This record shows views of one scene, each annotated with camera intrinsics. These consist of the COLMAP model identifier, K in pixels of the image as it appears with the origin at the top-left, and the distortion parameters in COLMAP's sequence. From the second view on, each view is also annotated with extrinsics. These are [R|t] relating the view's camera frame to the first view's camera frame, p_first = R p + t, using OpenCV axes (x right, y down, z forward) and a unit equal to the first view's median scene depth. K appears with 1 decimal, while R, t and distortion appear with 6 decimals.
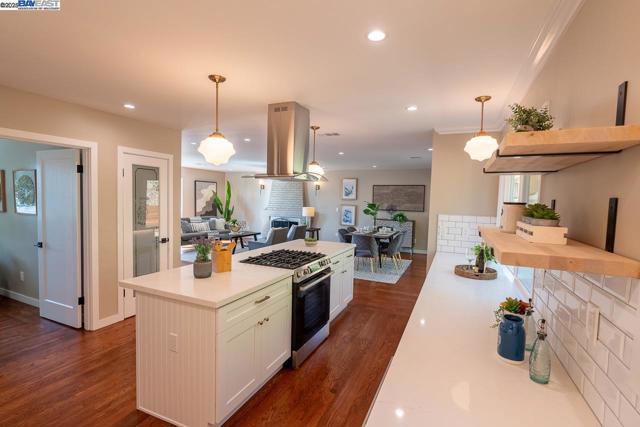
lens RADIAL K [[295.0, 0, 319.1], [0, 295.0, 218.6], [0, 0, 1]] dist [-0.004664, 0.003363]
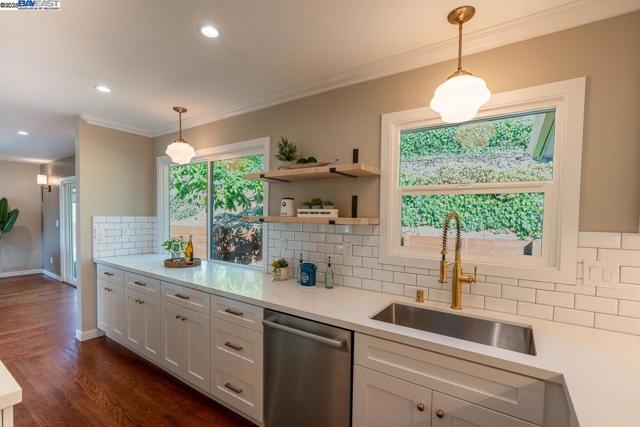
lens RADIAL K [[295.0, 0, 311.3], [0, 295.0, 227.9], [0, 0, 1]] dist [-0.004664, 0.003363]
pose [[0.176507, -0.062394, 0.982320, -0.143639], [0.056012, 0.997008, 0.053263, 0.004584], [-0.982704, 0.045621, 0.179473, 0.089253]]
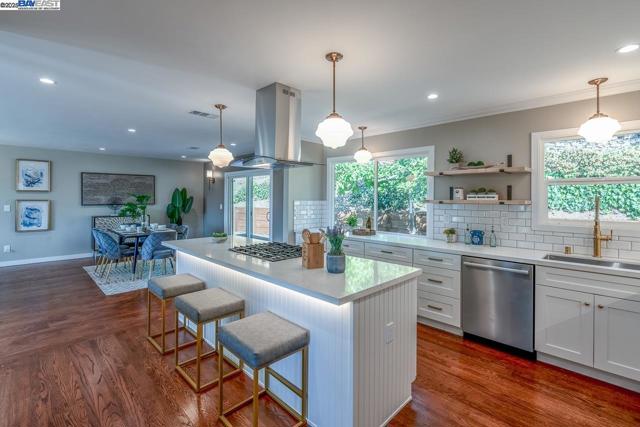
lens RADIAL K [[295.0, 0, 320.3], [0, 295.0, 198.5], [0, 0, 1]] dist [-0.004664, 0.003363]
pose [[0.348690, -0.022814, 0.936960, -0.320925], [0.067269, 0.997735, -0.000740, -0.006420], [-0.934821, 0.063287, 0.349435, 0.188970]]
